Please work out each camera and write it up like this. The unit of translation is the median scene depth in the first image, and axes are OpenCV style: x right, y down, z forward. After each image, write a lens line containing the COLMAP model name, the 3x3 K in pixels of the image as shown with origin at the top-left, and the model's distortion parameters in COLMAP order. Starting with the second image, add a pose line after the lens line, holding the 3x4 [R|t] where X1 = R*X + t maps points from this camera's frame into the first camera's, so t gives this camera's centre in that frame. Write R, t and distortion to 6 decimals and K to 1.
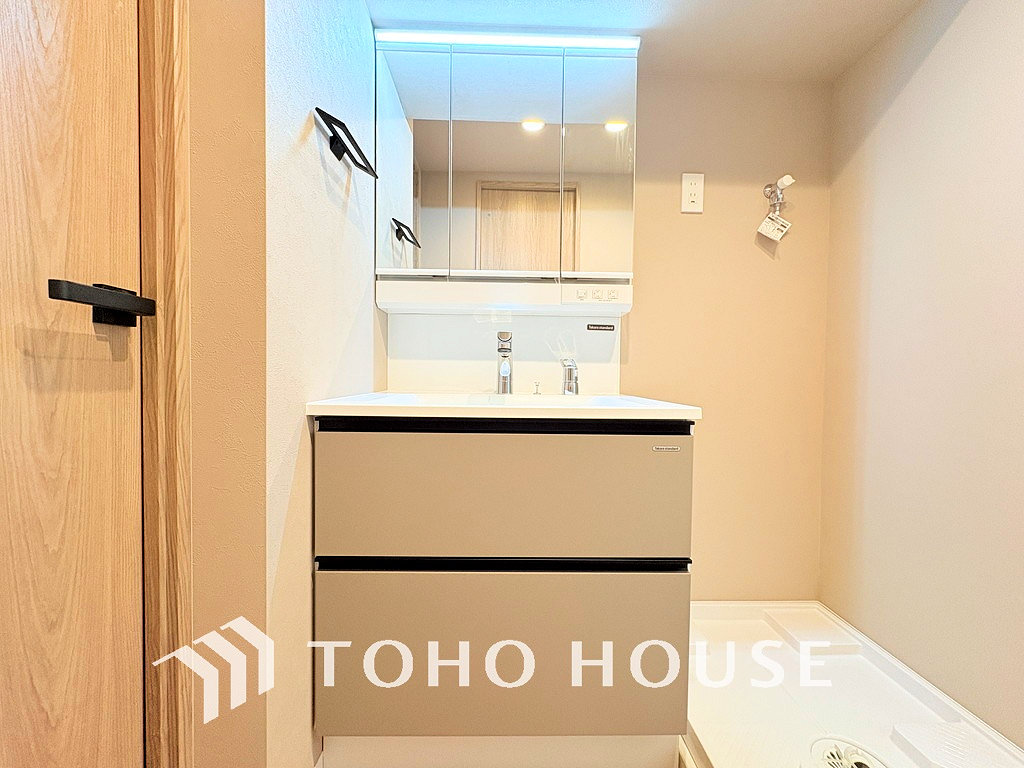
lens RADIAL K [[409.3, 0, 510.2], [0, 409.3, 382.9], [0, 0, 1]] dist [0.001117, -0.000543]
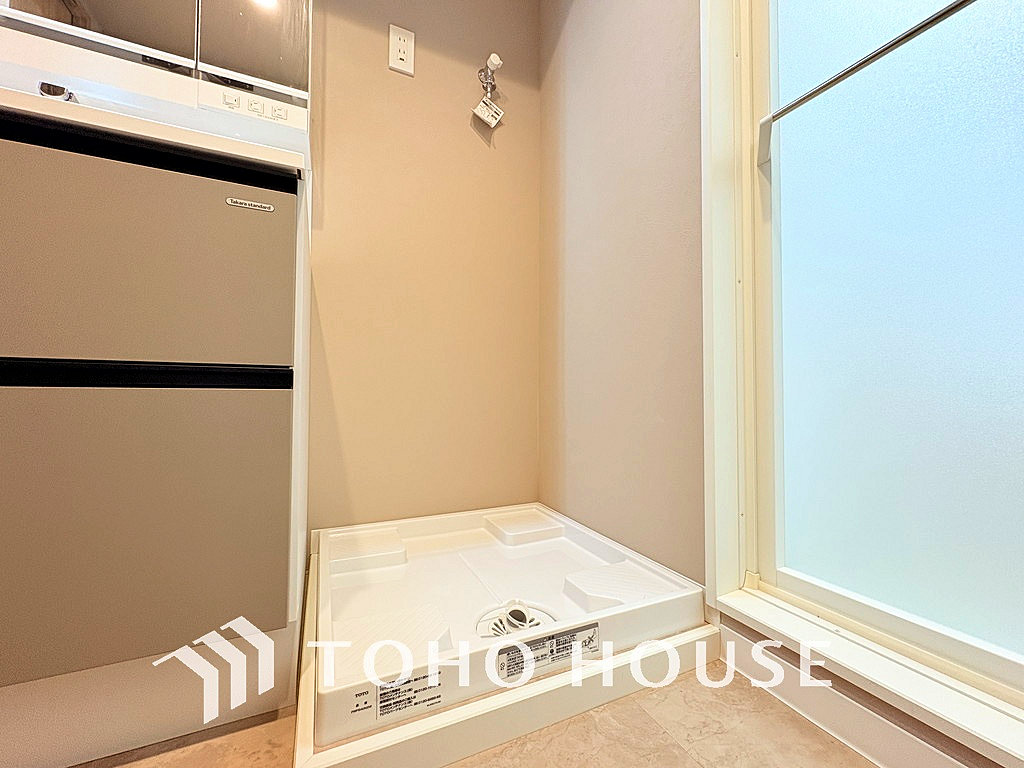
lens RADIAL K [[409.3, 0, 510.2], [0, 409.3, 382.9], [0, 0, 1]] dist [0.001117, -0.000543]
pose [[0.914818, 0.003283, 0.403854, 0.306839], [0.015352, 0.998961, -0.042898, 0.300603], [-0.403575, 0.045444, 0.913817, 0.127793]]
